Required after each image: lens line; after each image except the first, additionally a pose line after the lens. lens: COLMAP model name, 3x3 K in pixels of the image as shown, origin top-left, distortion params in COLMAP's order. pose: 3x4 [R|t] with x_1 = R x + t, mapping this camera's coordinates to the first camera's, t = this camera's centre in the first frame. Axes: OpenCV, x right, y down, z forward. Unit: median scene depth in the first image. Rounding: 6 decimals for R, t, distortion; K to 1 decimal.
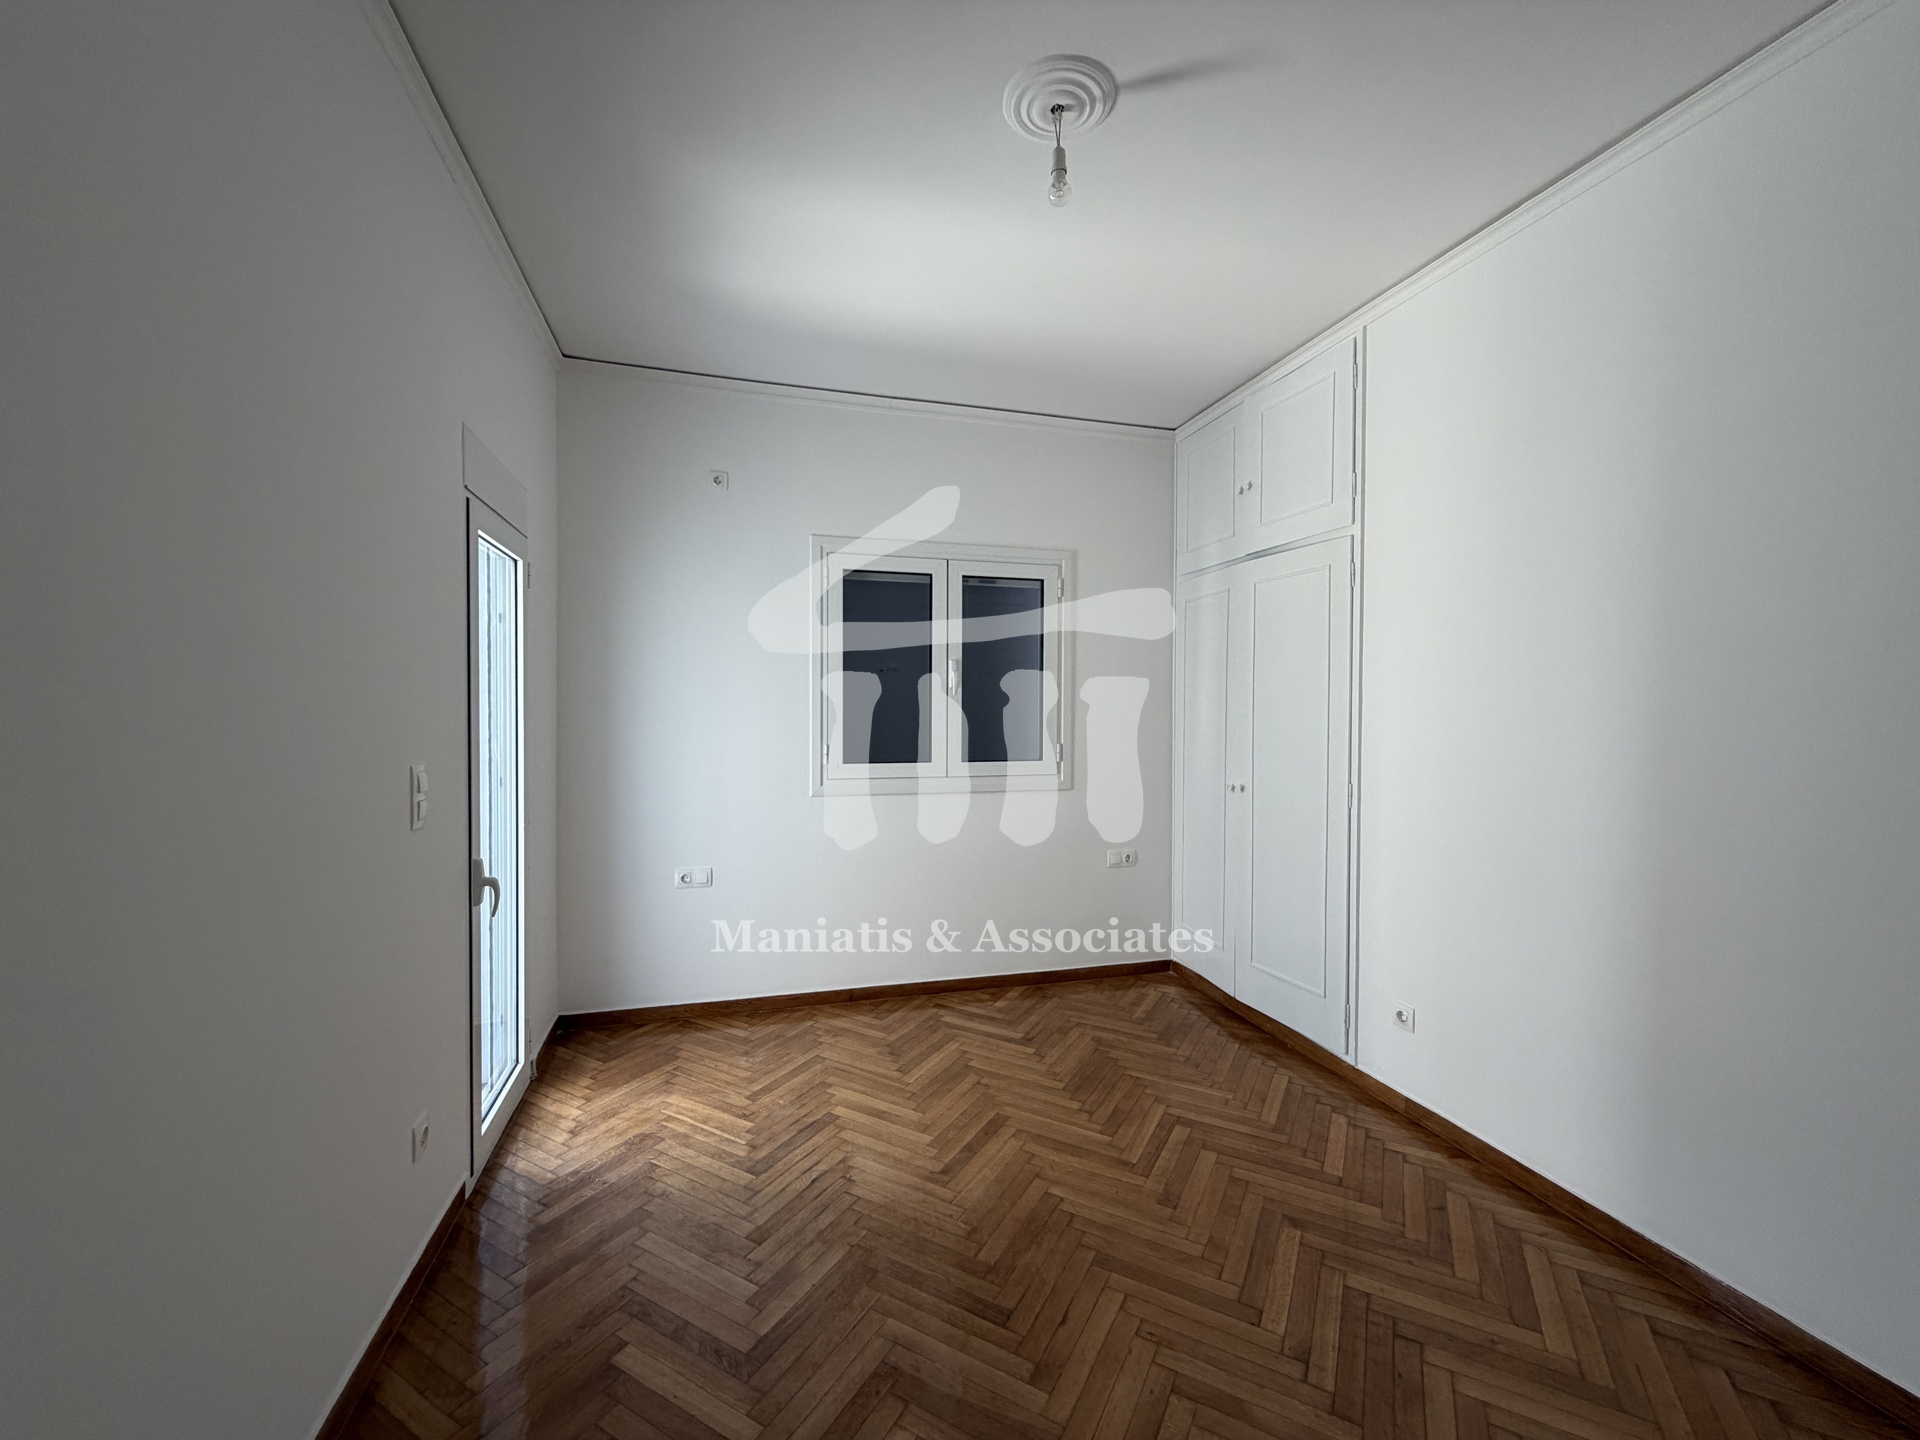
lens RADIAL K [[768.3, 0, 957.9], [0, 768.3, 717.9], [0, 0, 1]] dist [-0.000042, -0.000163]
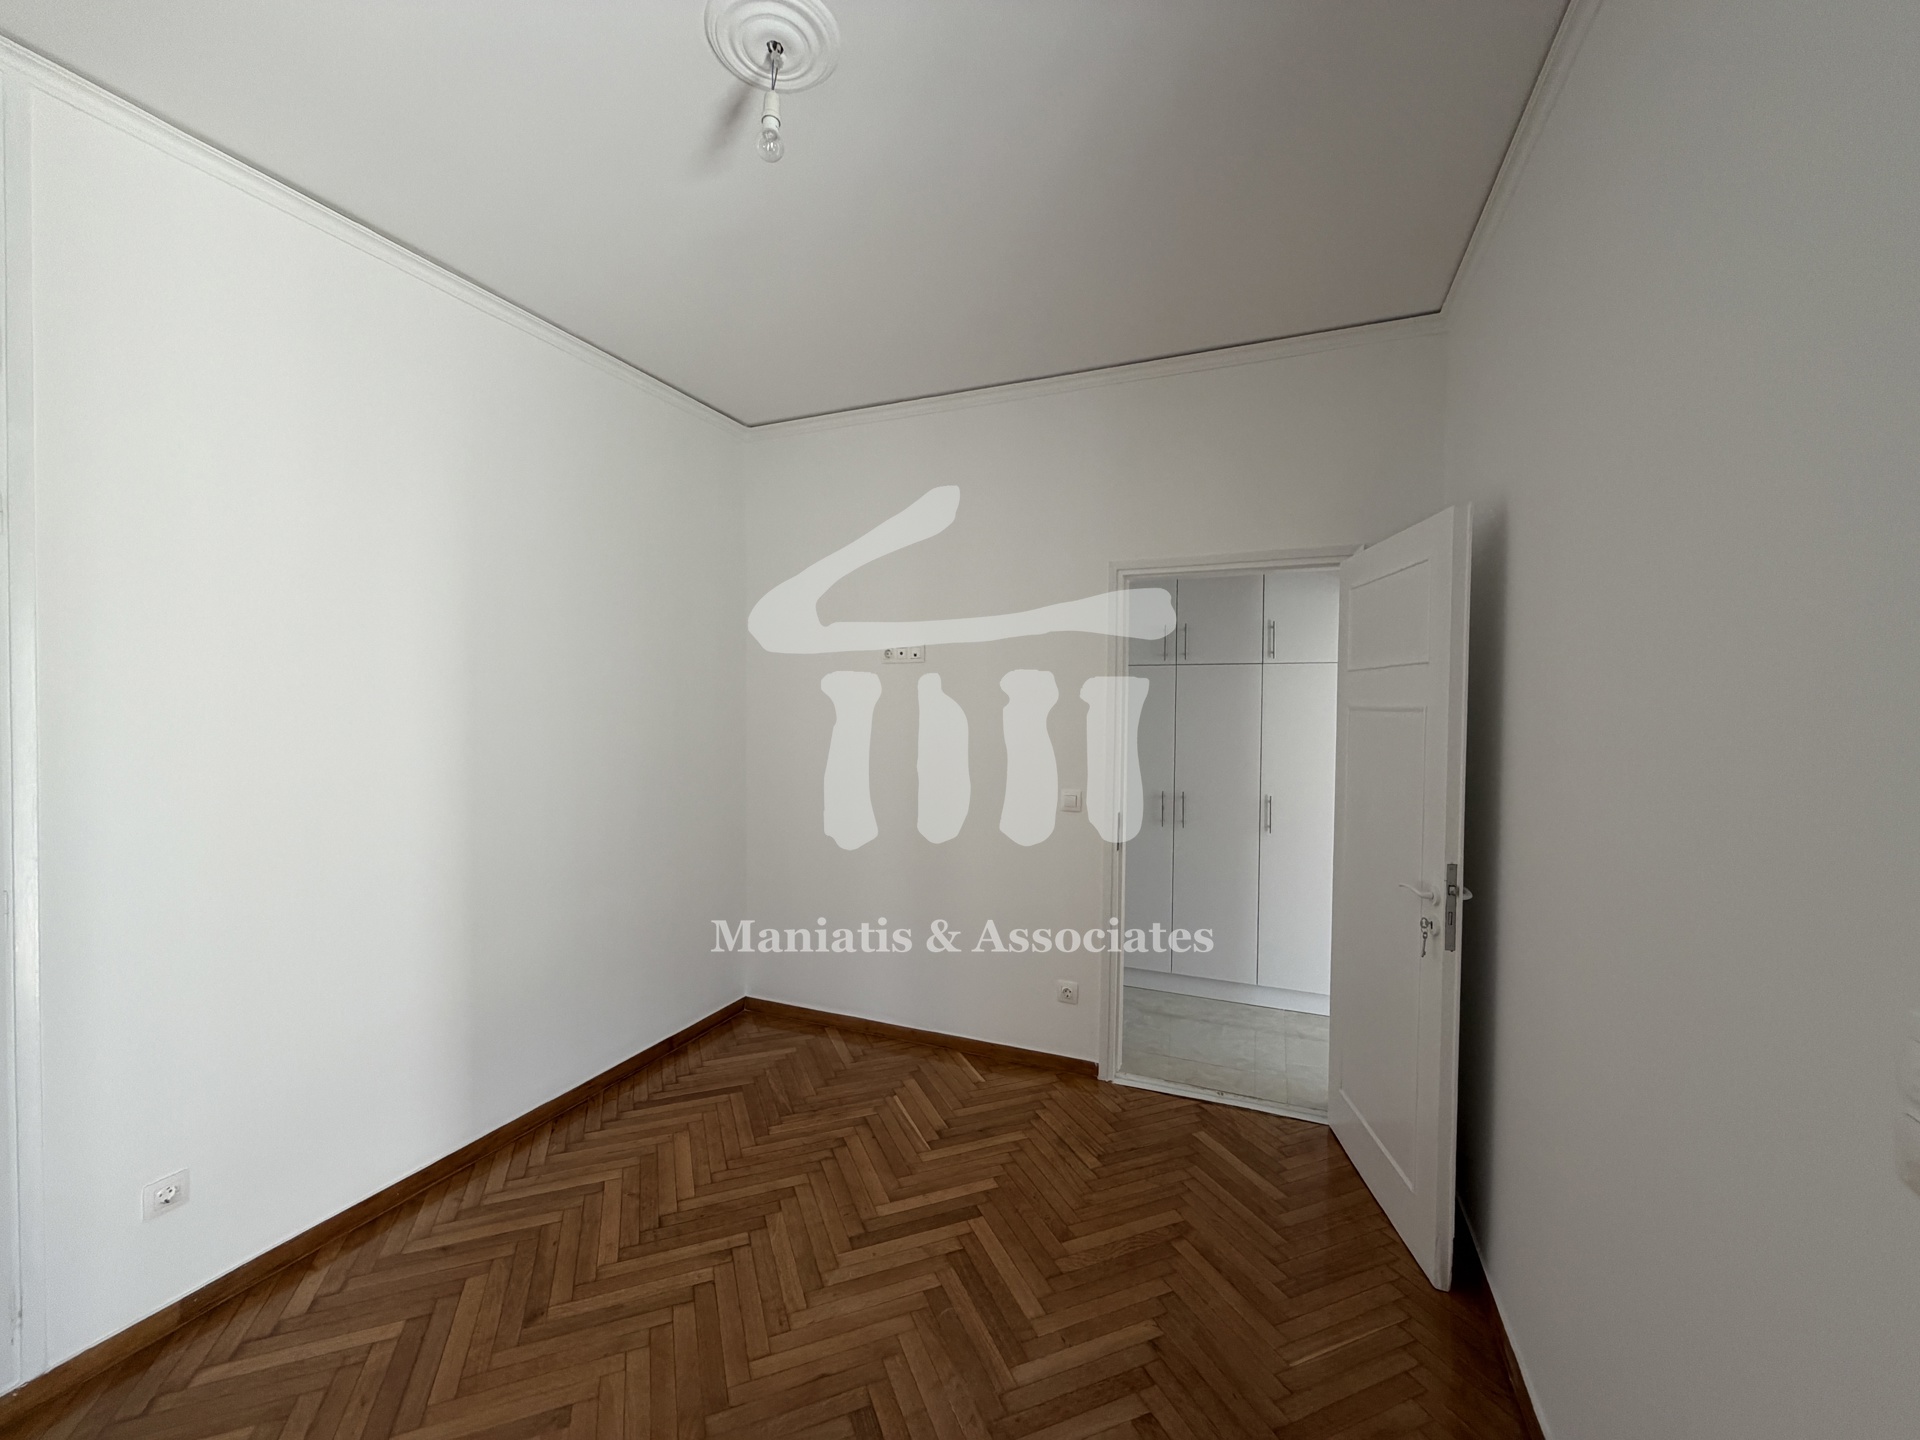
lens RADIAL K [[765.3, 0, 954.5], [0, 765.3, 719.6], [0, 0, 1]] dist [0.000930, -0.000387]
pose [[-0.775776, -0.025794, 0.630481, -0.553770], [-0.003440, 0.999322, 0.036651, -0.093589], [-0.630999, 0.026265, -0.775339, 1.516059]]
